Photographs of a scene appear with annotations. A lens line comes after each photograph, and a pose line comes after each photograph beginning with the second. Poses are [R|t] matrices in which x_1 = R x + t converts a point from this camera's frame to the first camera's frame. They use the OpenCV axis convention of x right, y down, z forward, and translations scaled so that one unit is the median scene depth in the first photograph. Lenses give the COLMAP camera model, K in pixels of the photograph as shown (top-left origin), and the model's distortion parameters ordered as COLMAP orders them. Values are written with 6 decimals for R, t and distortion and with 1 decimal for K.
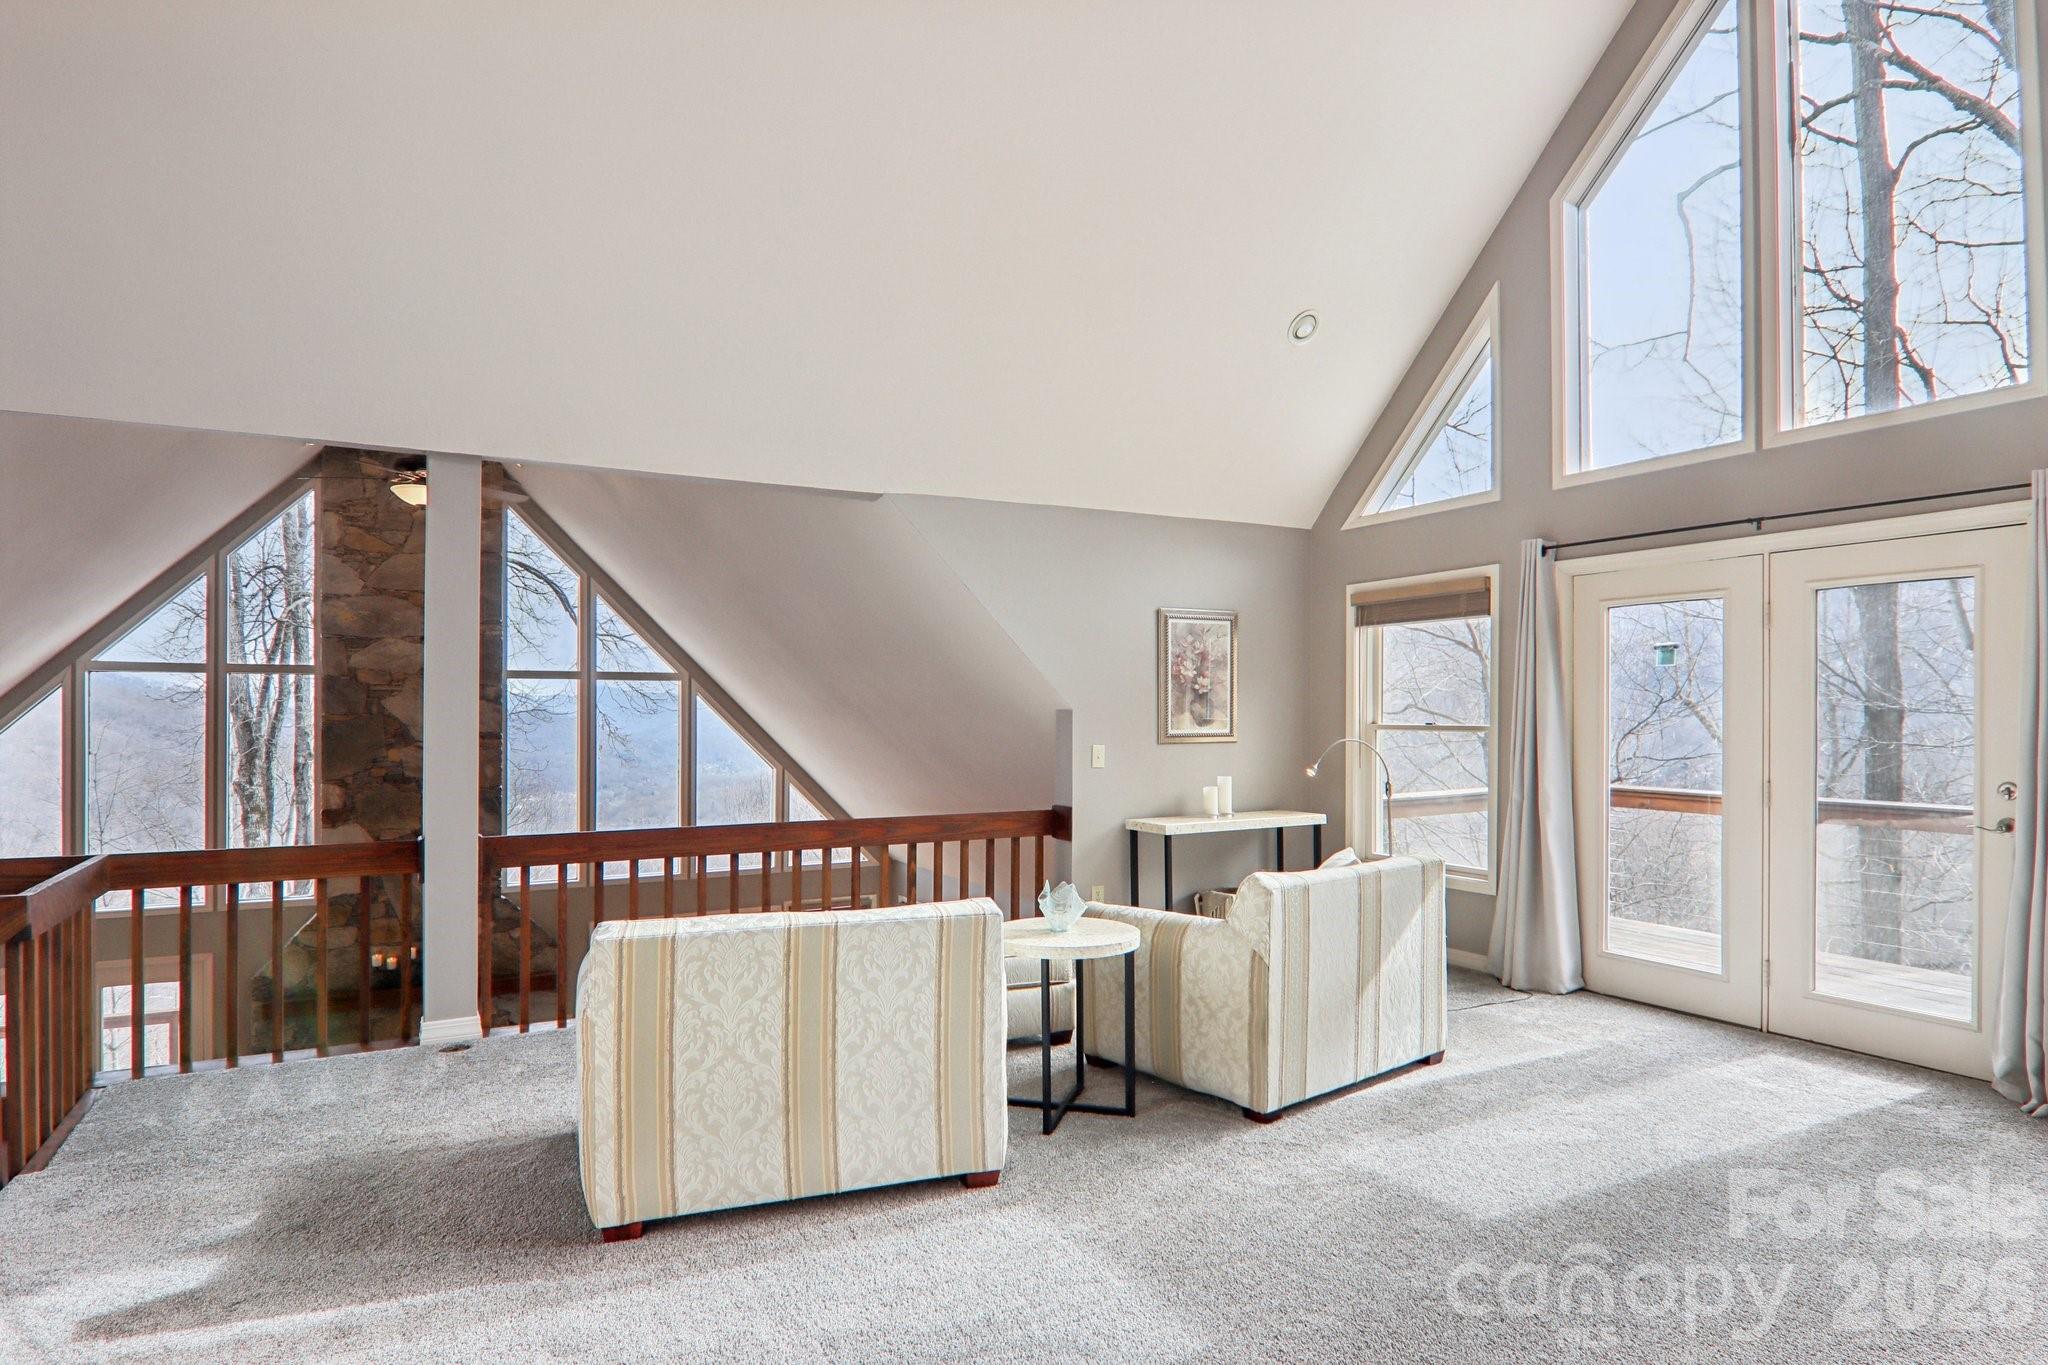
lens RADIAL K [[1144.0, 0, 1027.9], [0, 1144.0, 714.2], [0, 0, 1]] dist [0.004868, -0.019441]
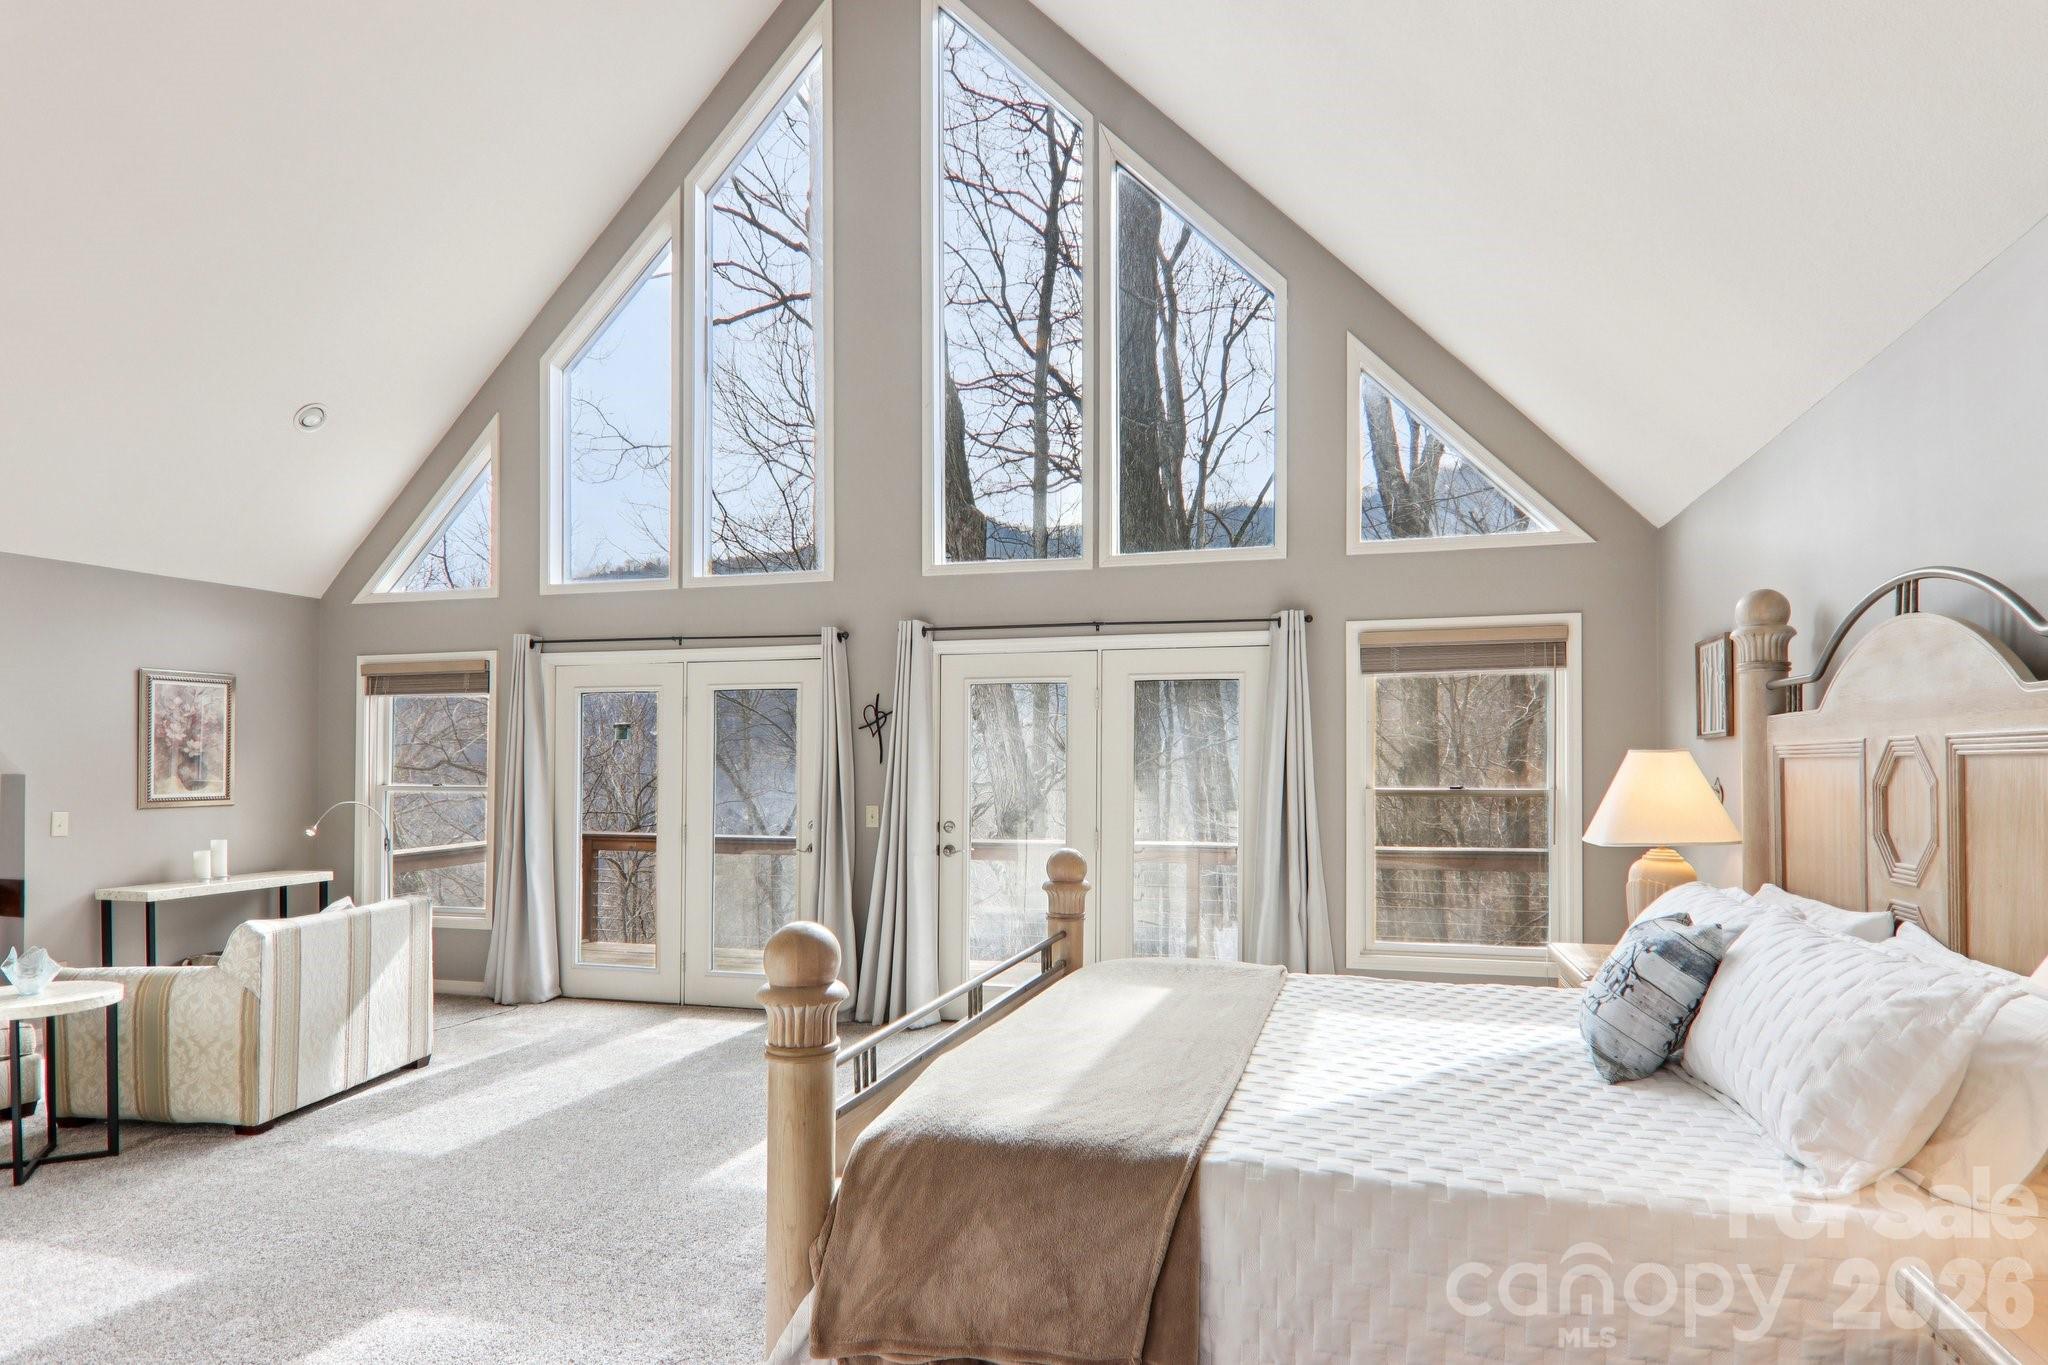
lens RADIAL K [[1144.0, 0, 1029.5], [0, 1144.0, 752.7], [0, 0, 1]] dist [0.004868, -0.019441]
pose [[0.707737, 0.006690, 0.706444, -0.044851], [0.000706, 0.999948, -0.010177, -0.015843], [-0.706476, 0.007702, 0.707696, -0.290249]]
